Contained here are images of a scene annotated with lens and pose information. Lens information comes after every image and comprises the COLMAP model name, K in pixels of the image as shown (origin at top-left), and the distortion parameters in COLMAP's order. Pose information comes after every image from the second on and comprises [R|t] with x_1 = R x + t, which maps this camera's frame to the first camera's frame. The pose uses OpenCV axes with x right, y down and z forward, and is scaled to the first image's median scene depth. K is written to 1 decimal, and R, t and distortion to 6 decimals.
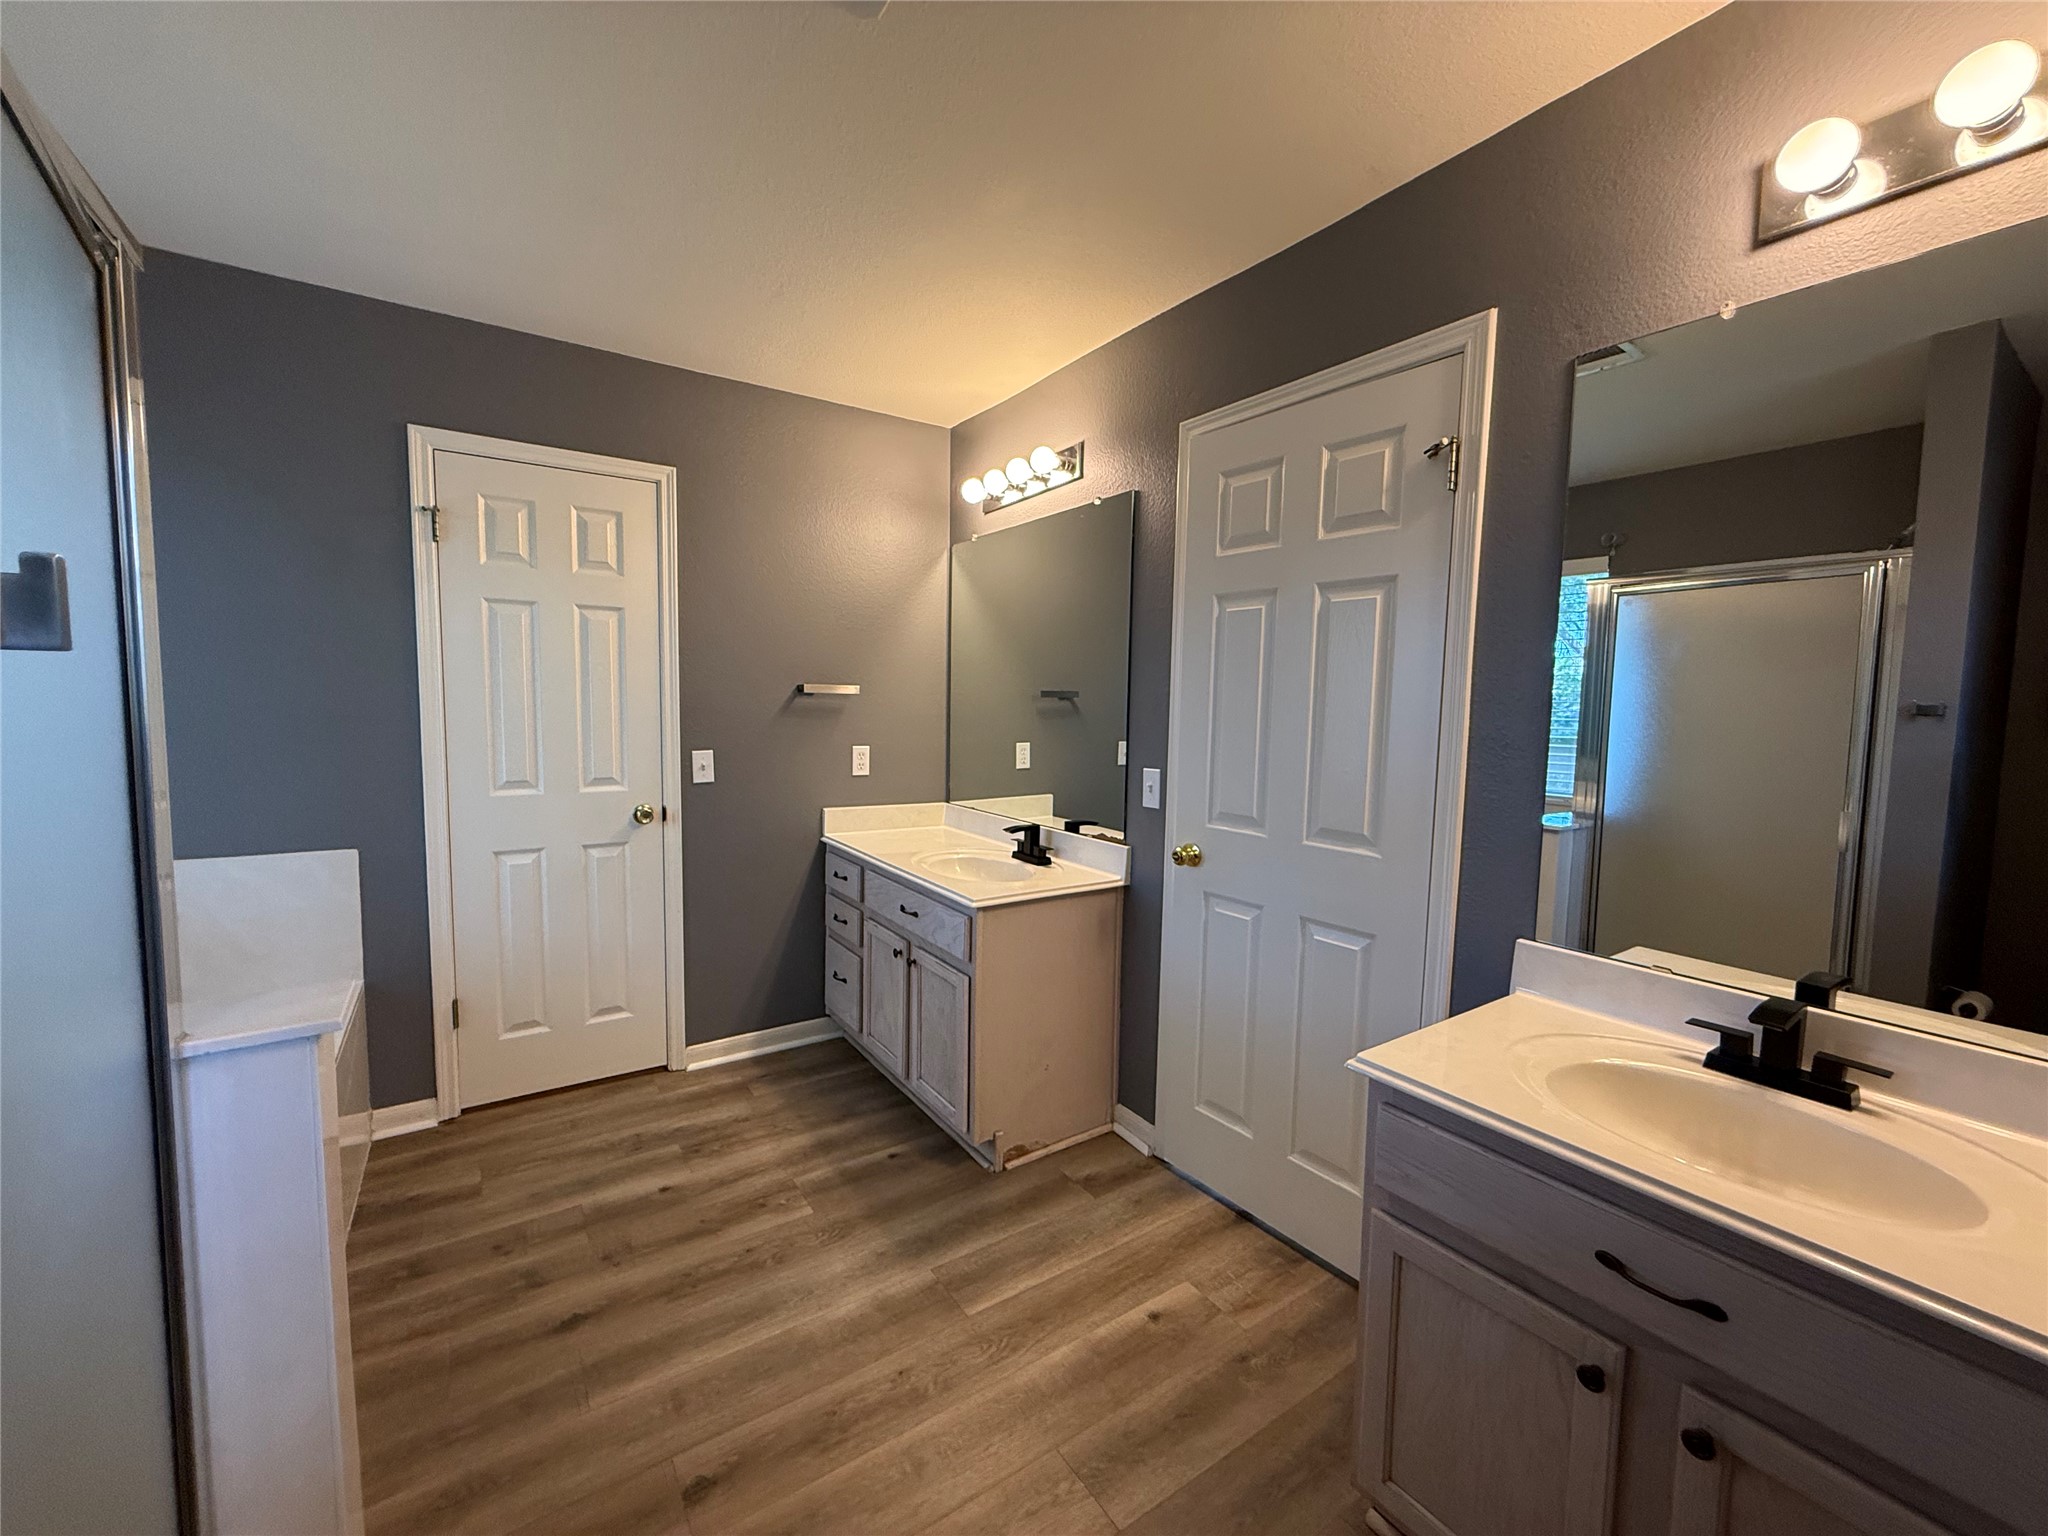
lens RADIAL K [[820.0, 0, 1017.8], [0, 820.0, 766.8], [0, 0, 1]] dist [0.001168, -0.000401]
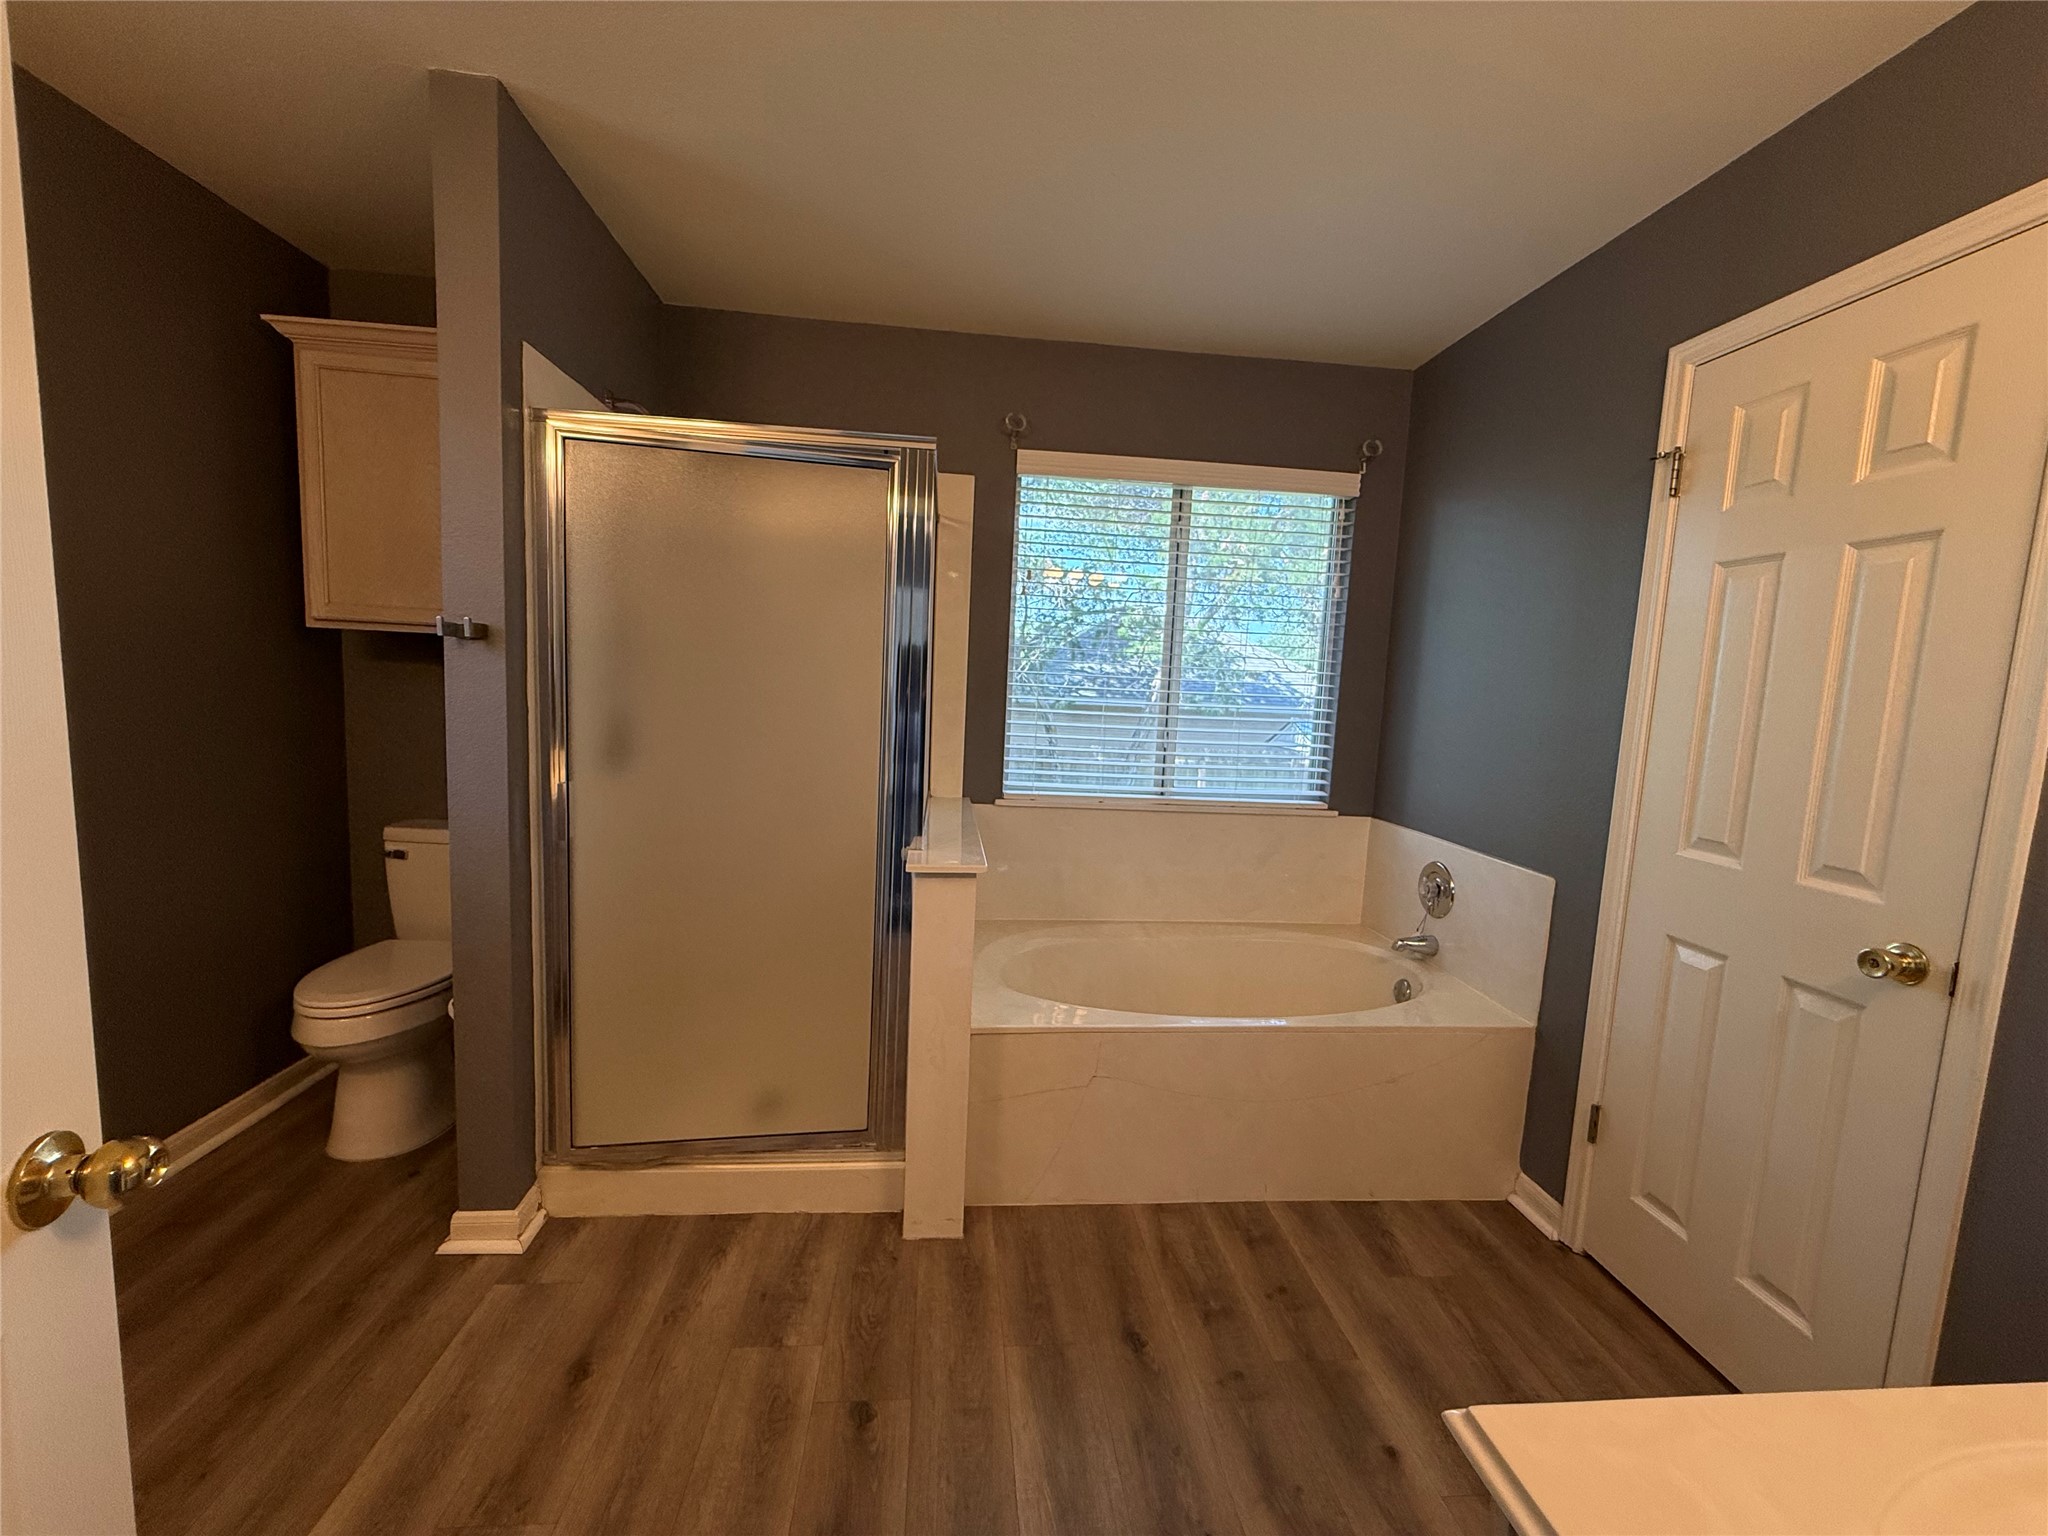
lens RADIAL K [[820.0, 0, 1018.0], [0, 820.0, 760.7], [0, 0, 1]] dist [0.001168, -0.000401]
pose [[-0.483077, 0.052589, -0.873997, 0.231326], [-0.123474, 0.984128, 0.127463, -0.063679], [0.866828, 0.169490, -0.468916, 0.890183]]
